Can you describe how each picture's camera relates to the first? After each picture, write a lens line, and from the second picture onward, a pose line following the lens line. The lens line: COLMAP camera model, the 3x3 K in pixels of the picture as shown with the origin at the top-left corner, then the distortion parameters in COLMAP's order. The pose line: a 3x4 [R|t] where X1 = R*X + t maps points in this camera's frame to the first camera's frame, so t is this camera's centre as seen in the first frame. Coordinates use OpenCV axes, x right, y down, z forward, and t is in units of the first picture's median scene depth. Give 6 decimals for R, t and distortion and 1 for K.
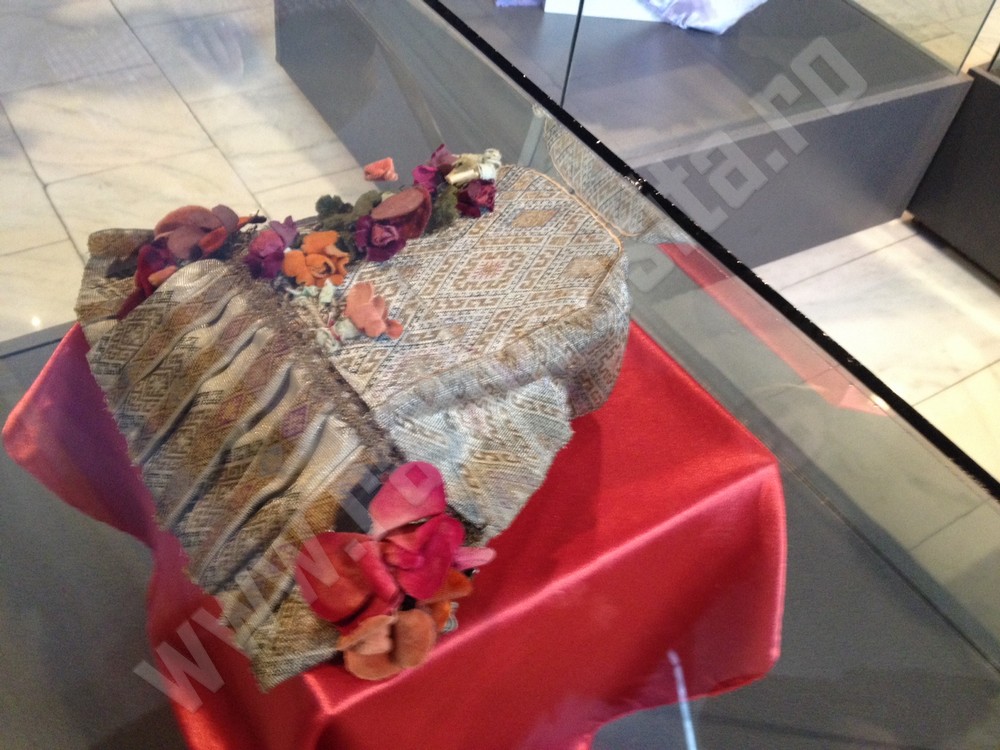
lens RADIAL K [[1011.7, 0, 453.0], [0, 1011.7, 375.5], [0, 0, 1]] dist [0.015178, -0.014708]
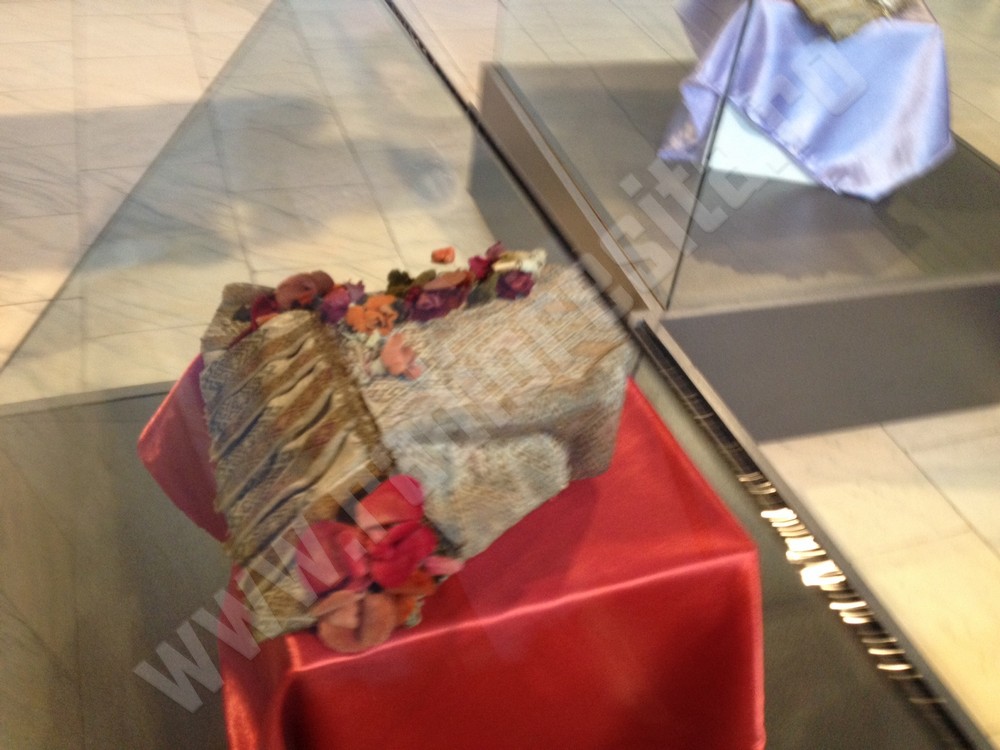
lens RADIAL K [[991.4, 0, 455.1], [0, 991.4, 379.4], [0, 0, 1]] dist [0.161320, -0.371923]
pose [[0.967391, 0.132871, -0.215638, 0.238734], [-0.161462, 0.979454, -0.120831, 0.095568], [0.195152, 0.151708, 0.968969, -0.155417]]
